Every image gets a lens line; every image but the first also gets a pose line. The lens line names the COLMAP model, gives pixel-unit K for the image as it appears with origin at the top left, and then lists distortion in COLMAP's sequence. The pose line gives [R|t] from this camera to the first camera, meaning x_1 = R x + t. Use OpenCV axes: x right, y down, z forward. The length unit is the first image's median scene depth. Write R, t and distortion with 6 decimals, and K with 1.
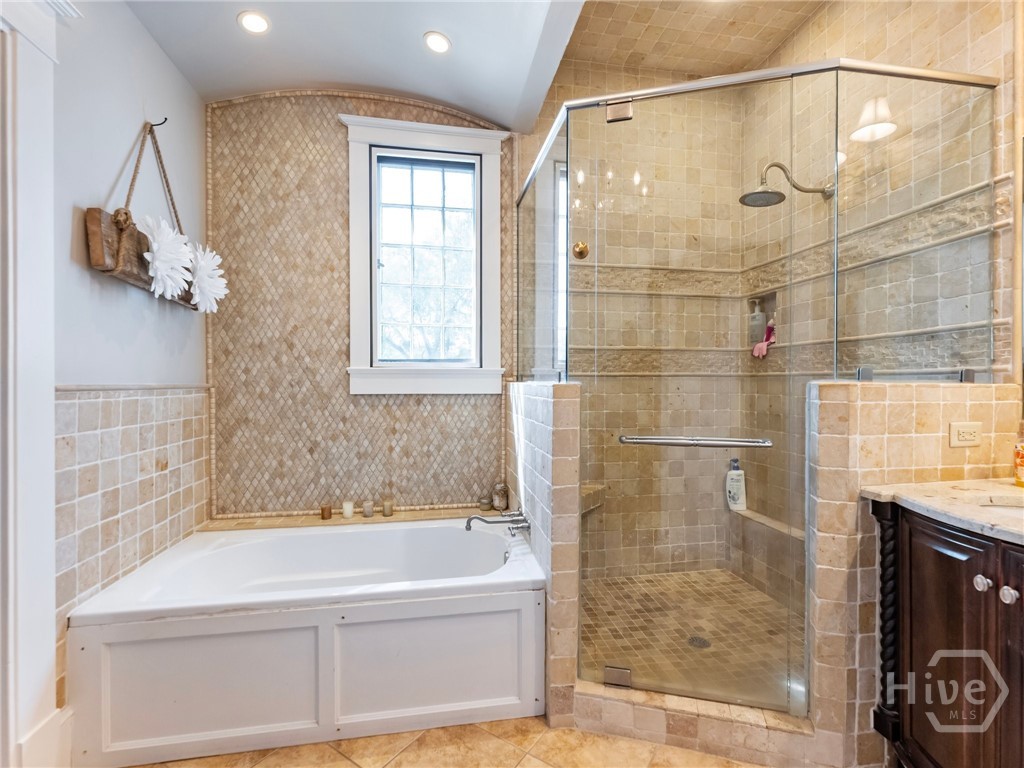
lens RADIAL K [[475.3, 0, 515.1], [0, 475.3, 386.3], [0, 0, 1]] dist [0.004531, -0.001321]
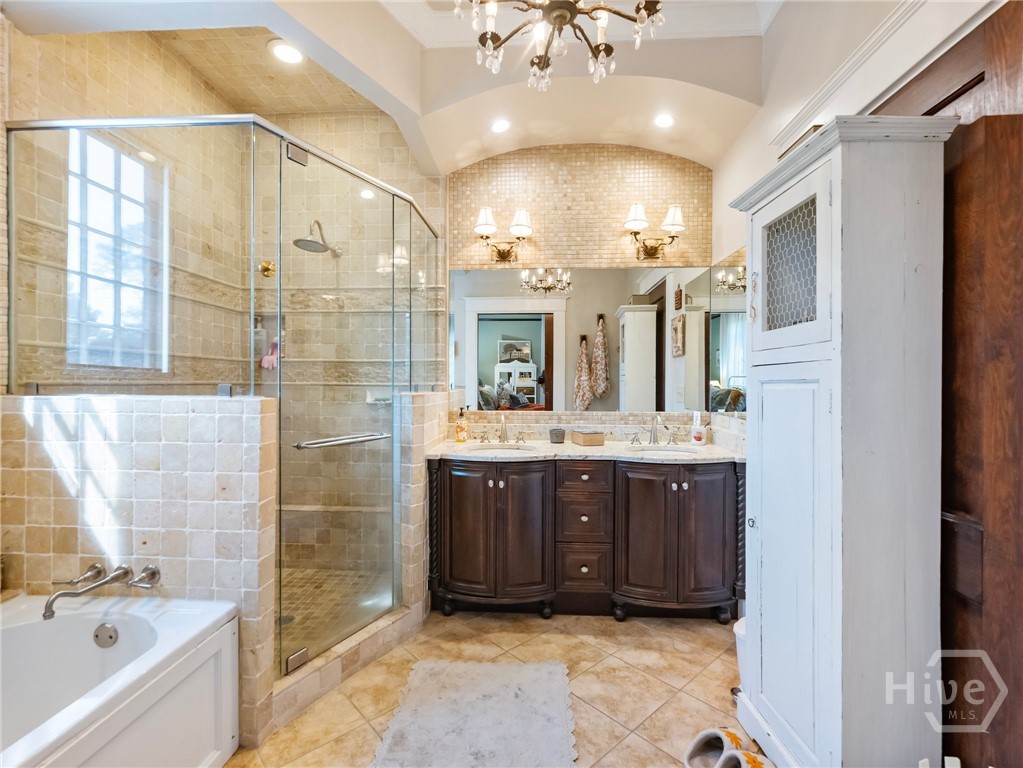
lens RADIAL K [[474.8, 0, 514.8], [0, 474.8, 382.5], [0, 0, 1]] dist [0.004531, -0.001321]
pose [[0.225001, 0.001577, 0.974357, -0.621742], [0.002622, 0.999994, -0.002224, -0.029766], [-0.974355, 0.003055, 0.224996, 0.205947]]
